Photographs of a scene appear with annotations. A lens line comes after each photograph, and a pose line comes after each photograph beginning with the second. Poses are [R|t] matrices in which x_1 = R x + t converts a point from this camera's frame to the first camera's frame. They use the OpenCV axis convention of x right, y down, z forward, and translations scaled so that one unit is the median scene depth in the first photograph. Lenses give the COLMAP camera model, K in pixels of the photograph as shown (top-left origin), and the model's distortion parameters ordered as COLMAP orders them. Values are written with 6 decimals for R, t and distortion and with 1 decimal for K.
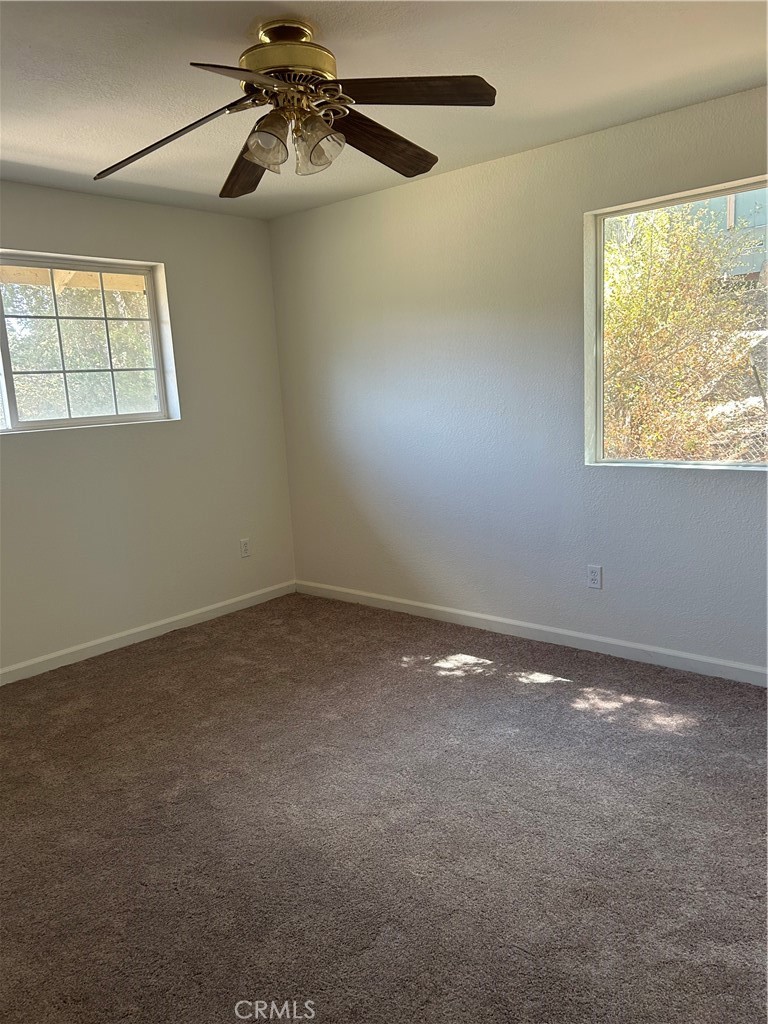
lens RADIAL K [[771.0, 0, 384.2], [0, 771.0, 511.5], [0, 0, 1]] dist [0.064273, -0.078407]
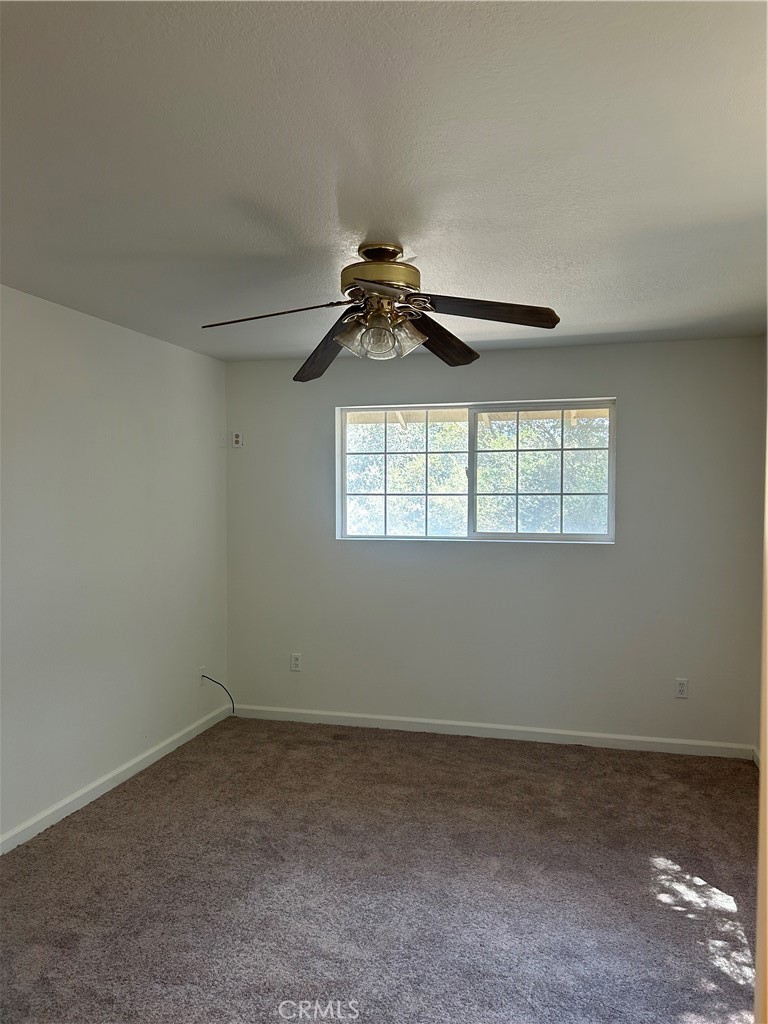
lens RADIAL K [[771.0, 0, 381.2], [0, 771.0, 506.5], [0, 0, 1]] dist [0.064273, -0.078407]
pose [[0.445937, 0.073152, -0.892070, 0.530022], [-0.171814, 0.985116, -0.005106, -0.112477], [0.878419, 0.155547, 0.451868, 0.264113]]
